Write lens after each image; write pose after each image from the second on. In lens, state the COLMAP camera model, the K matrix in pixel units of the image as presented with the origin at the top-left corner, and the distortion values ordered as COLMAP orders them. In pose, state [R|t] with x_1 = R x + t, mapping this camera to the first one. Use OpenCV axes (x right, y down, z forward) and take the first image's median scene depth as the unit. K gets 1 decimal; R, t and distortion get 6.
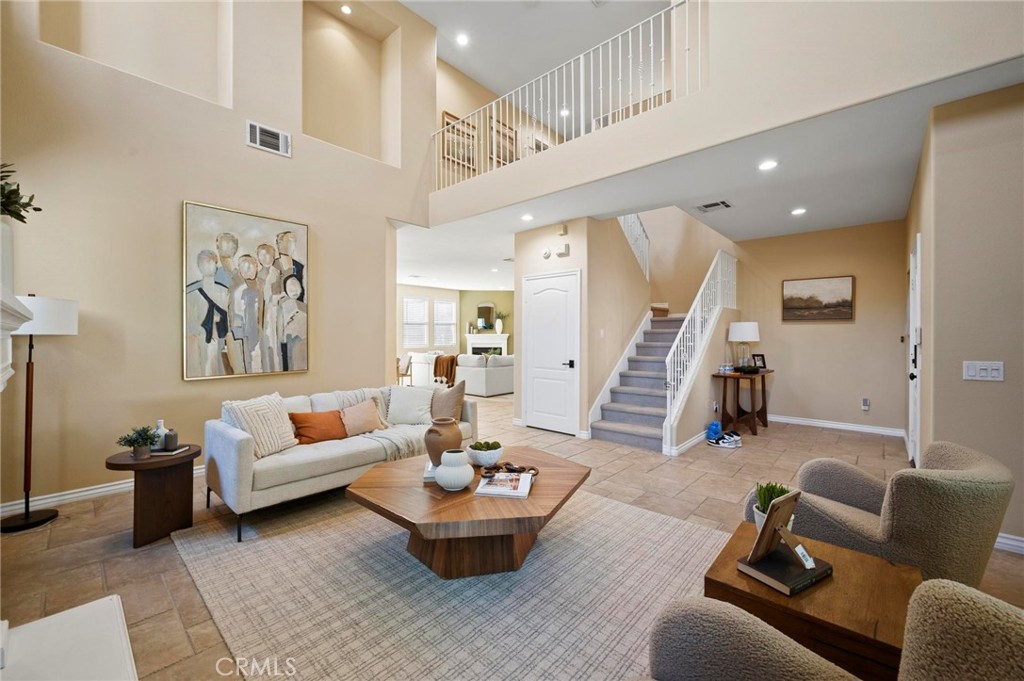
lens RADIAL K [[409.1, 0, 512.5], [0, 409.1, 336.5], [0, 0, 1]] dist [0.002974, -0.000532]
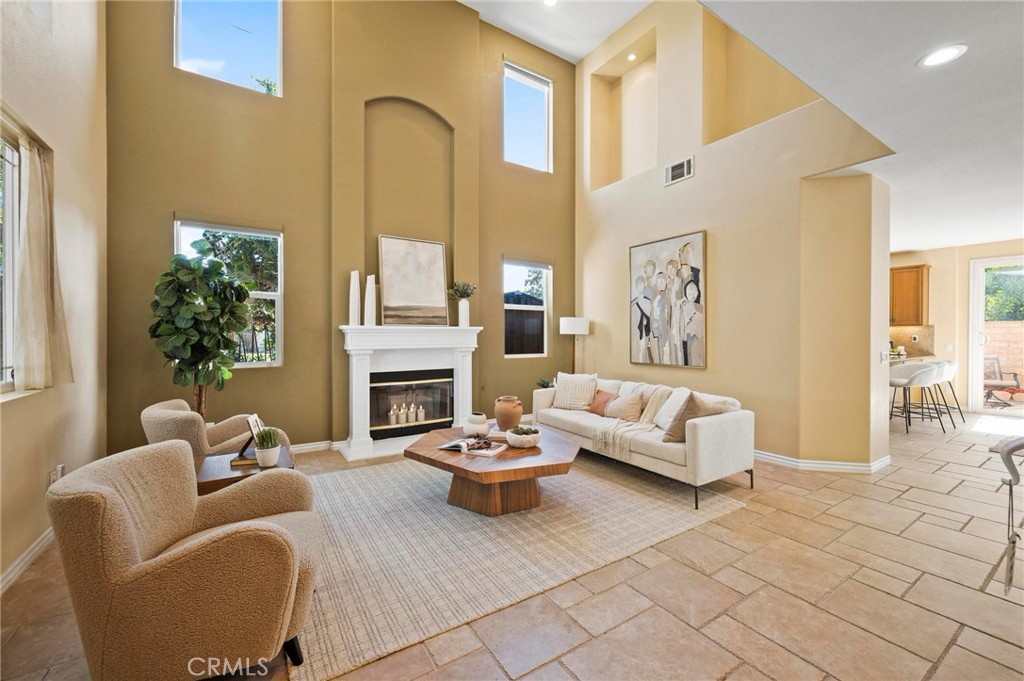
lens RADIAL K [[409.1, 0, 512.8], [0, 409.1, 337.3], [0, 0, 1]] dist [0.002974, -0.000532]
pose [[-0.256058, 0.007168, -0.966635, 0.710433], [-0.002131, 0.999966, 0.007979, -0.002775], [0.966659, 0.004103, -0.256034, 0.859193]]
